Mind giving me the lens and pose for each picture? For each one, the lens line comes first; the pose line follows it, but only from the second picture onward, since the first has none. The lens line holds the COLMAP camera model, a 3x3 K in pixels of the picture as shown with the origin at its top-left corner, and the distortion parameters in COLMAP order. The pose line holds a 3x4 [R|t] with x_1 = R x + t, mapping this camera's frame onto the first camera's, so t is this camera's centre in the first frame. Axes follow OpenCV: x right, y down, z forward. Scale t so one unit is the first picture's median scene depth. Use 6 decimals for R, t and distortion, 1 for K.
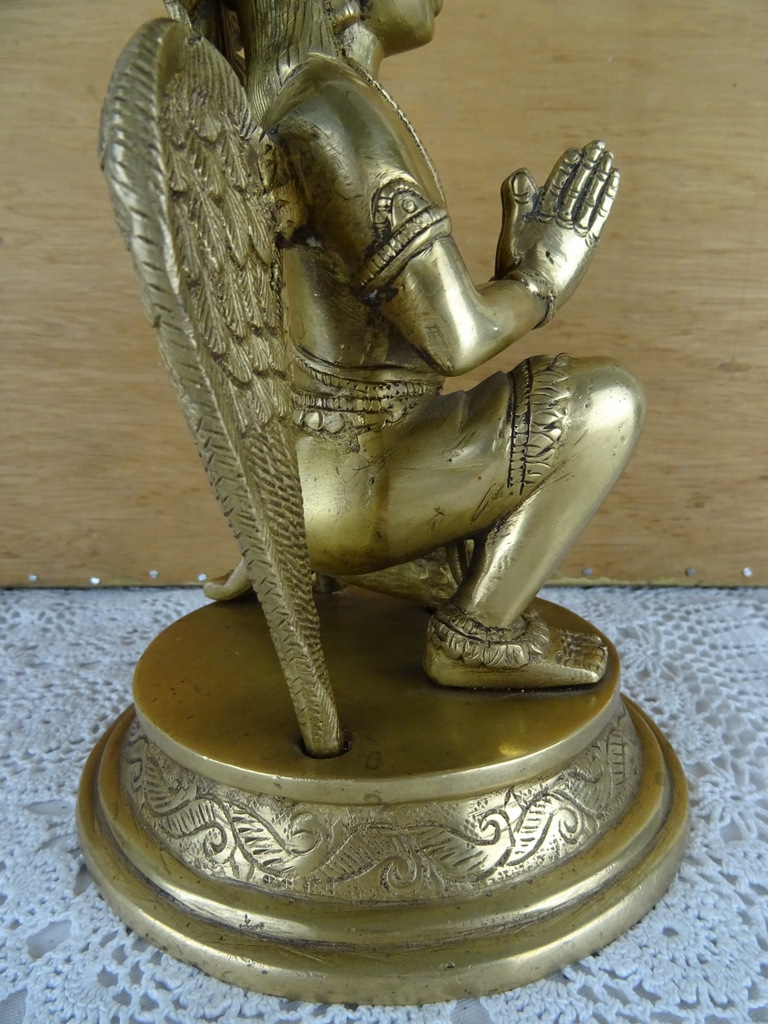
lens RADIAL K [[745.1, 0, 380.7], [0, 745.1, 511.1], [0, 0, 1]] dist [0.005841, -0.018936]
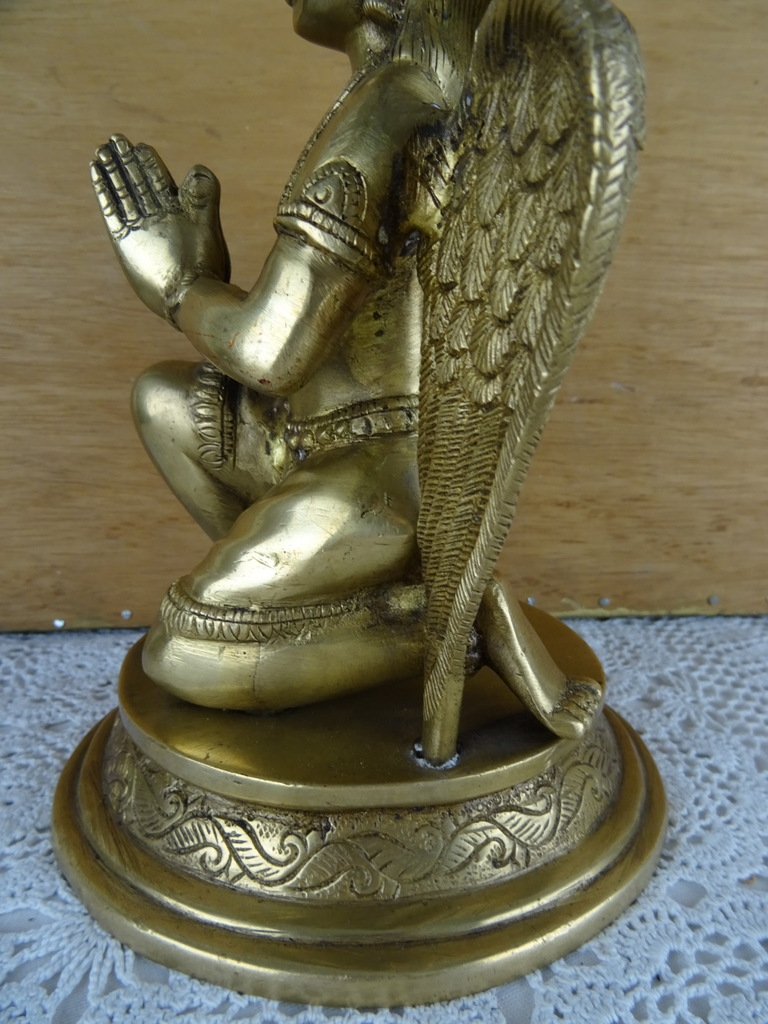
lens RADIAL K [[745.1, 0, 379.3], [0, 745.1, 509.0], [0, 0, 1]] dist [0.005841, -0.018936]
pose [[0.998458, -0.011891, 0.054220, -0.057649], [0.012965, 0.999726, -0.019514, -0.023089], [-0.053973, 0.020187, 0.998338, 0.106463]]
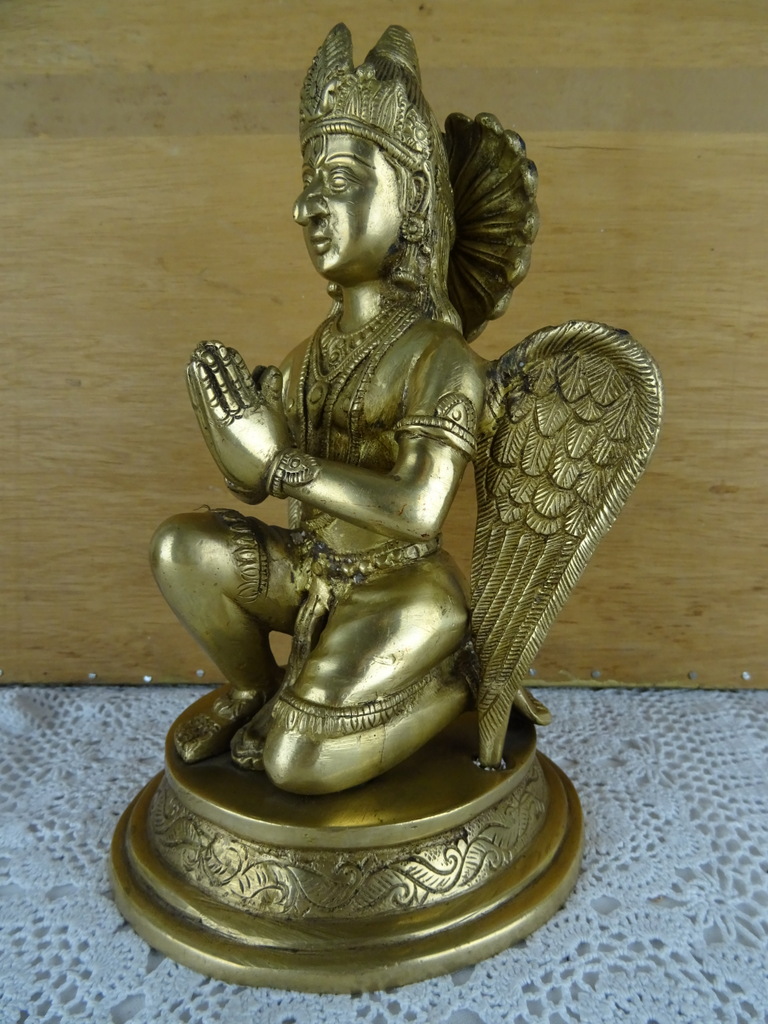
lens RADIAL K [[745.1, 0, 373.7], [0, 745.1, 503.2], [0, 0, 1]] dist [0.005841, -0.018936]
pose [[0.999098, -0.000744, -0.042460, 0.000751], [-0.003357, 0.995334, -0.096428, -0.071462], [0.042334, 0.096483, 0.994434, -0.136194]]
